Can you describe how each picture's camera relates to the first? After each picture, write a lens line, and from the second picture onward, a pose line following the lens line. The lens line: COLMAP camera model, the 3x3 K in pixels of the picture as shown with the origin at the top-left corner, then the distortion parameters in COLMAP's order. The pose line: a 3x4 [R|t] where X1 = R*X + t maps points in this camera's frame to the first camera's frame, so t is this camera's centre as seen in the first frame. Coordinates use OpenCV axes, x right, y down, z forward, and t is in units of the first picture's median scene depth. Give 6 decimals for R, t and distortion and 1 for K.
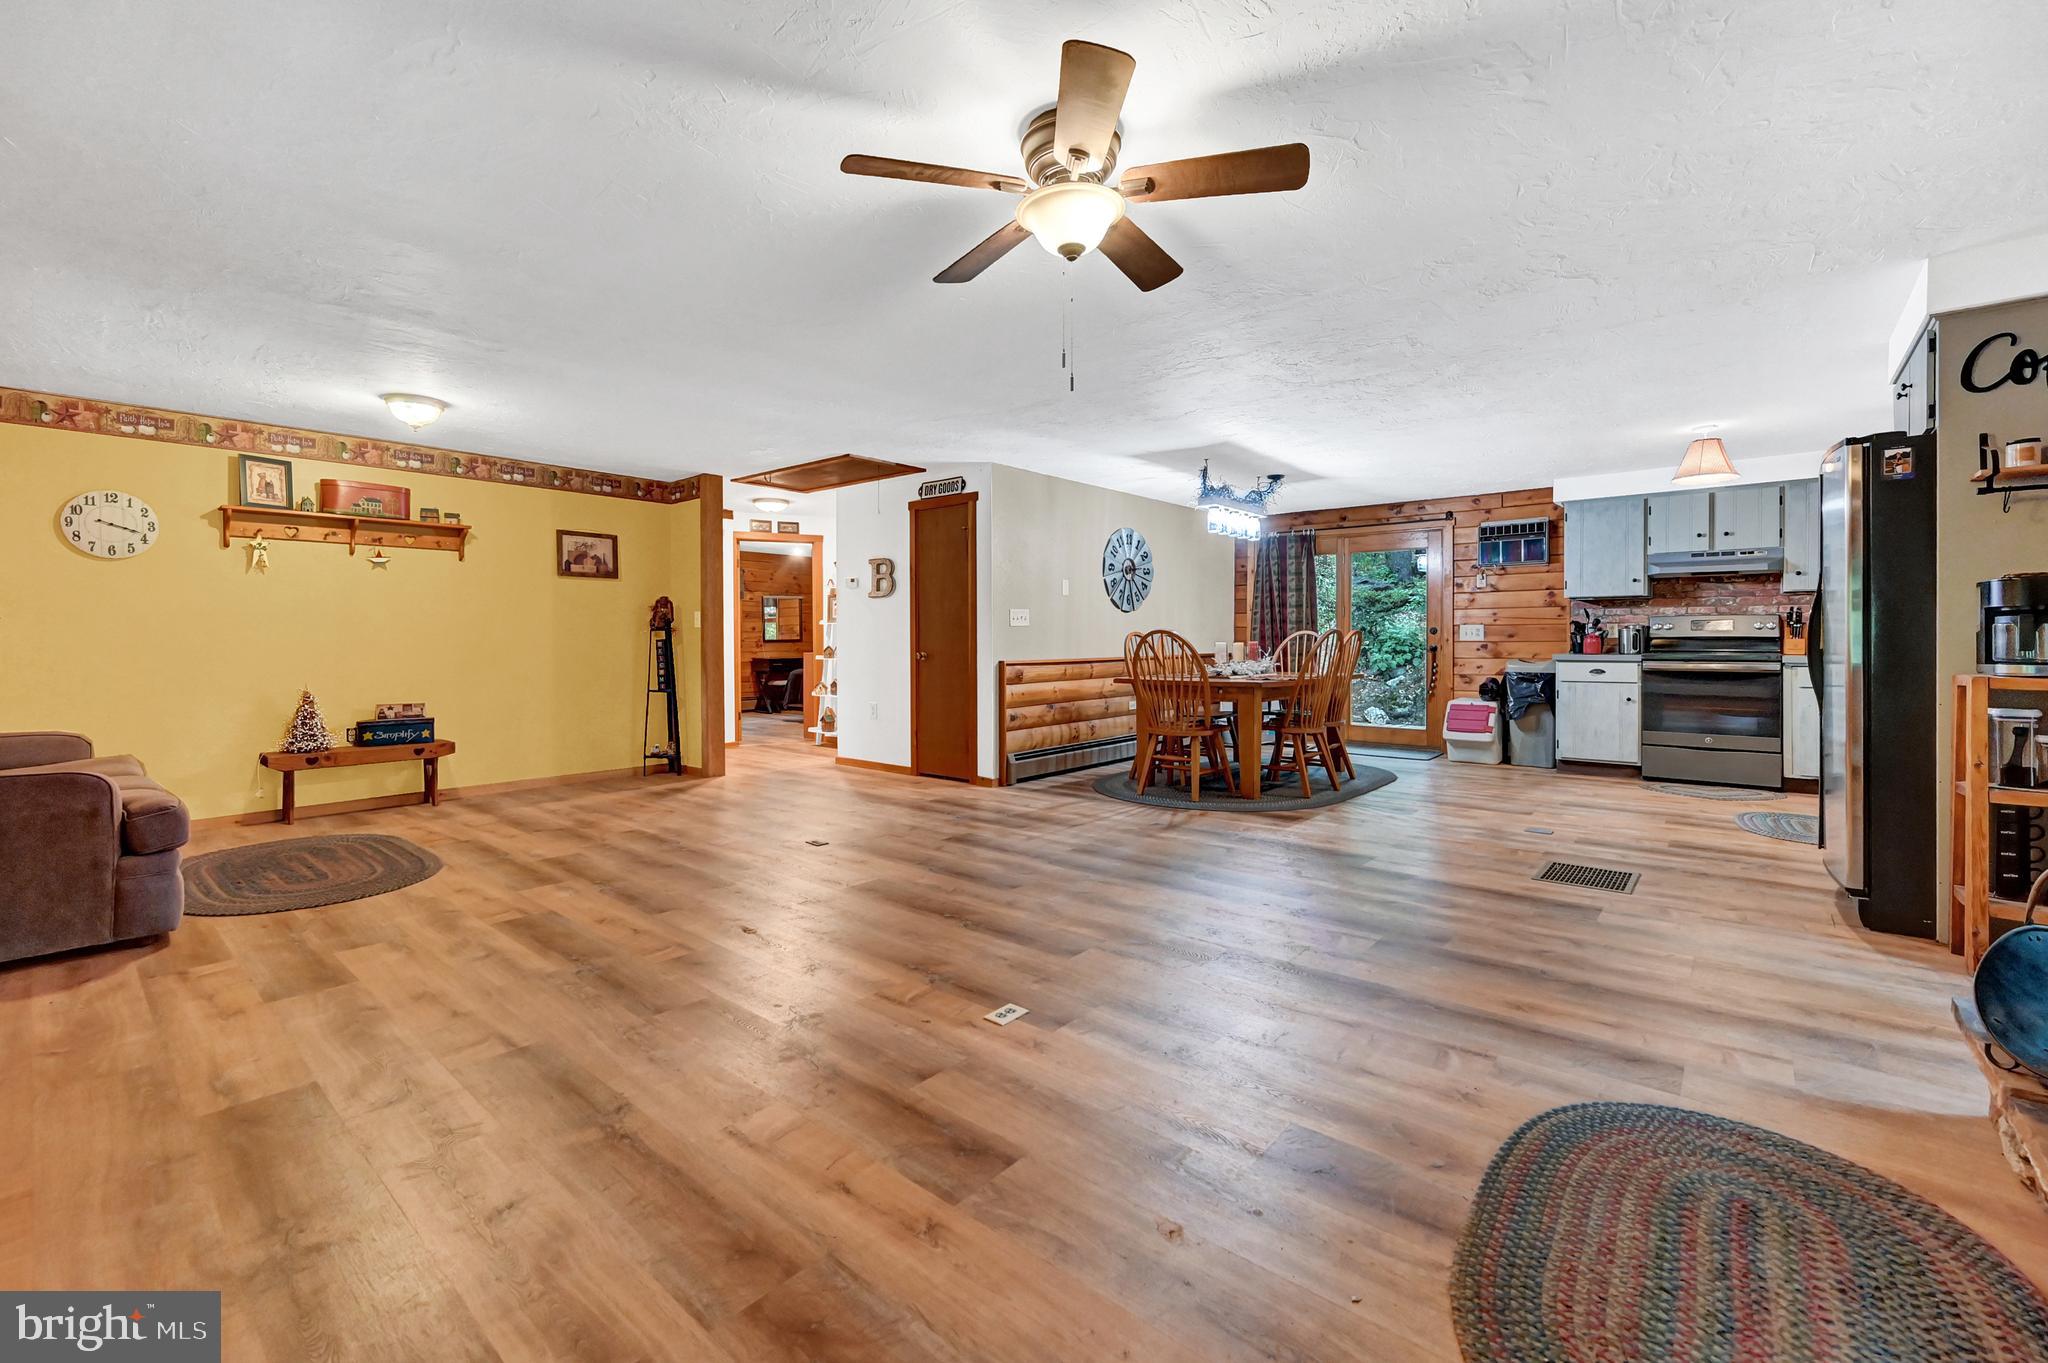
lens RADIAL K [[850.2, 0, 1048.0], [0, 850.2, 639.3], [0, 0, 1]] dist [0.000121, 0.000125]
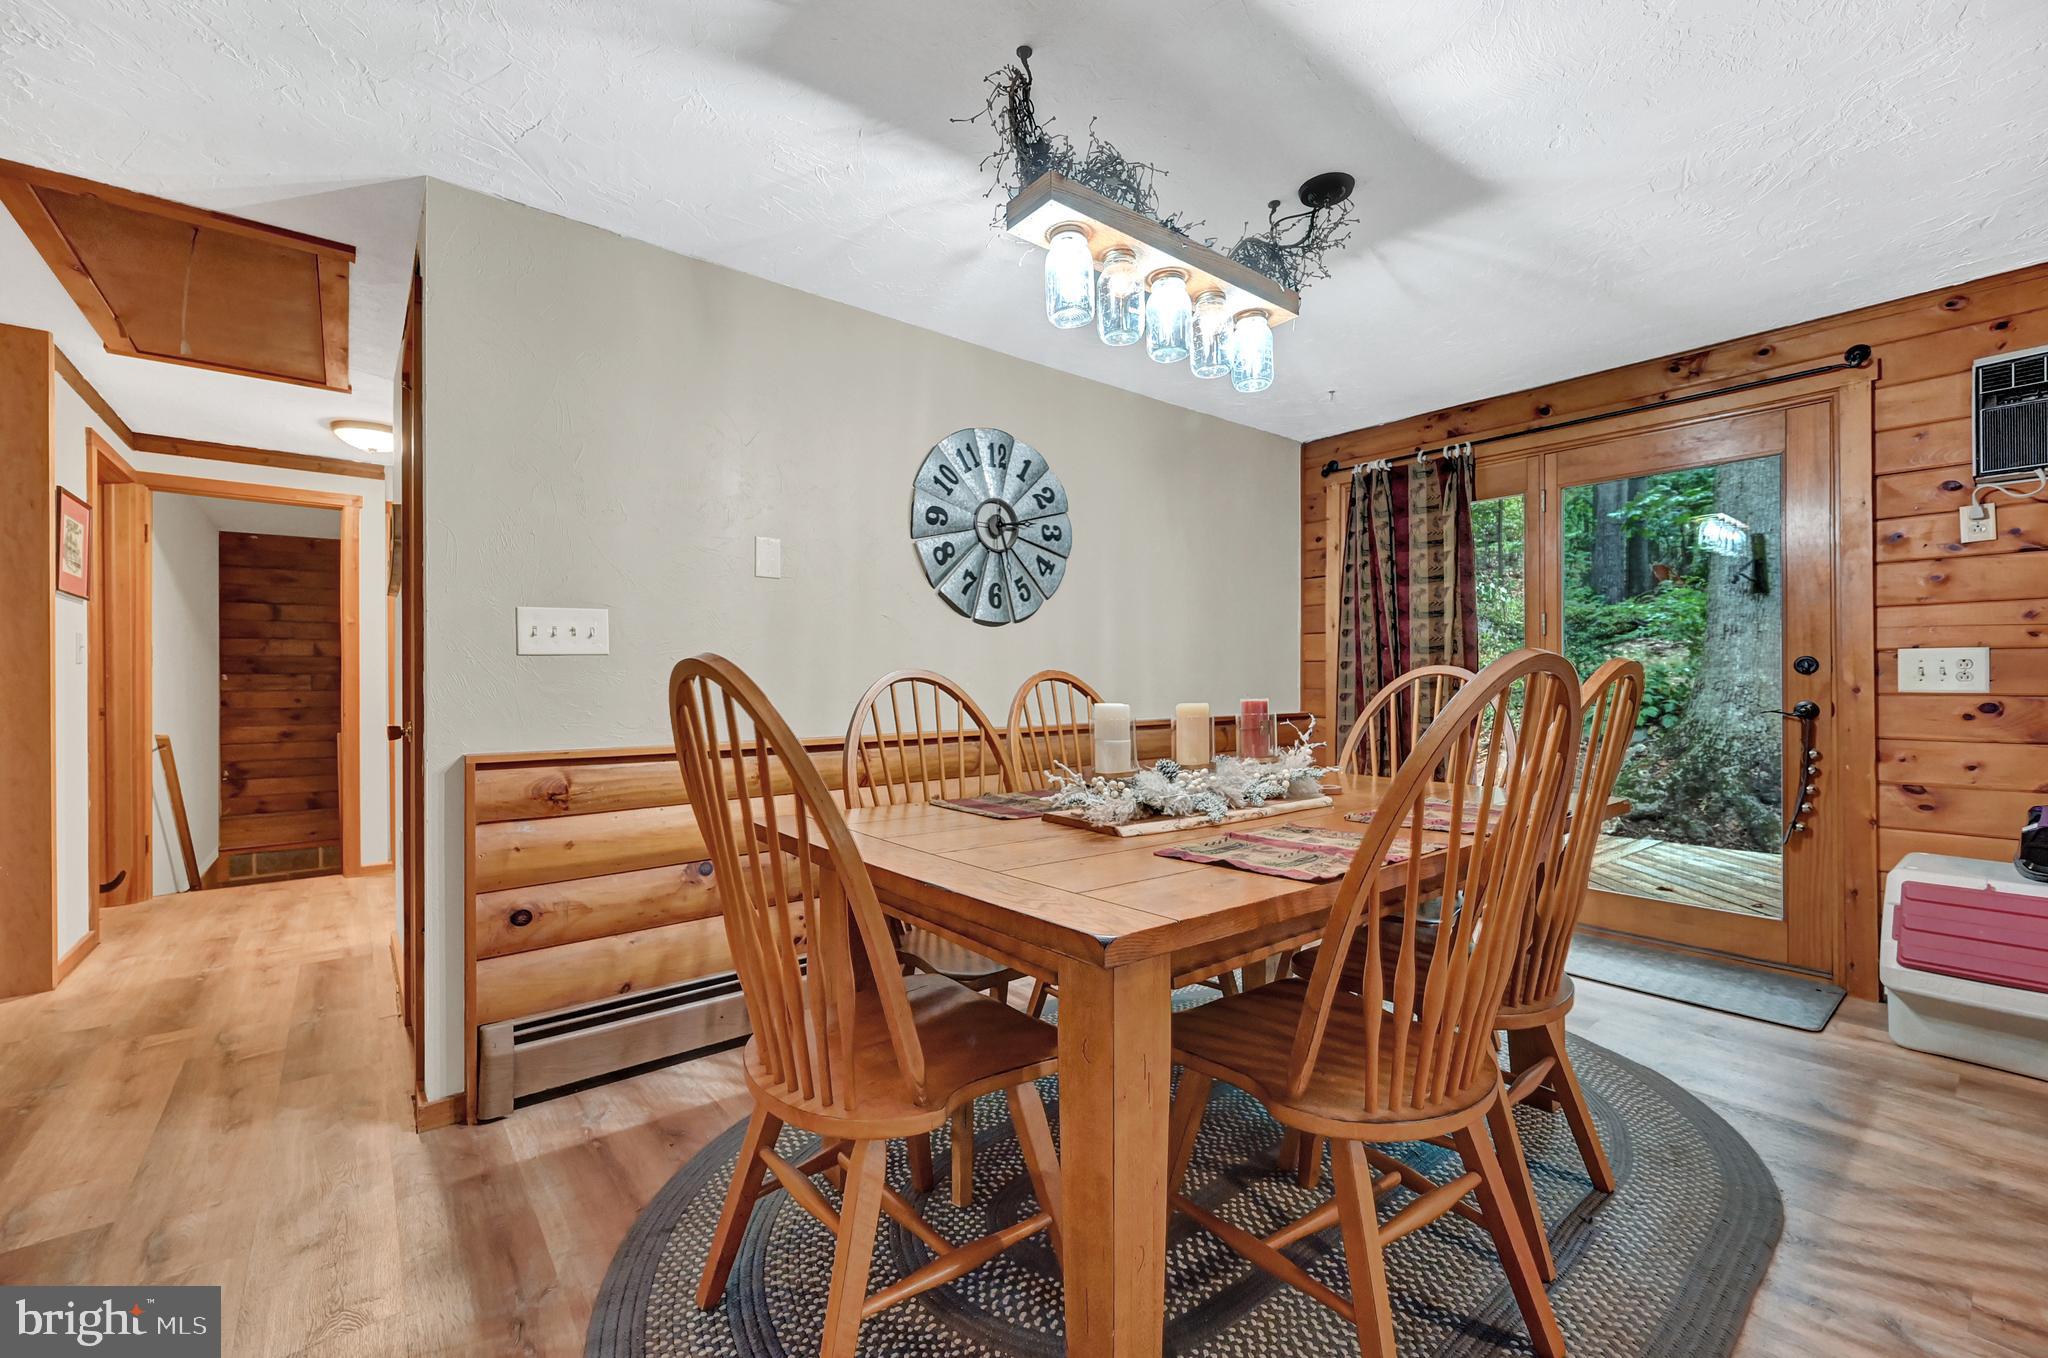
lens RADIAL K [[850.2, 0, 1022.3], [0, 850.2, 681.0], [0, 0, 1]] dist [0.000121, 0.000125]
pose [[0.980306, -0.001055, -0.197483, 0.189783], [0.001313, 0.999998, 0.001174, -0.004013], [0.197482, -0.001410, 0.980306, 0.574205]]
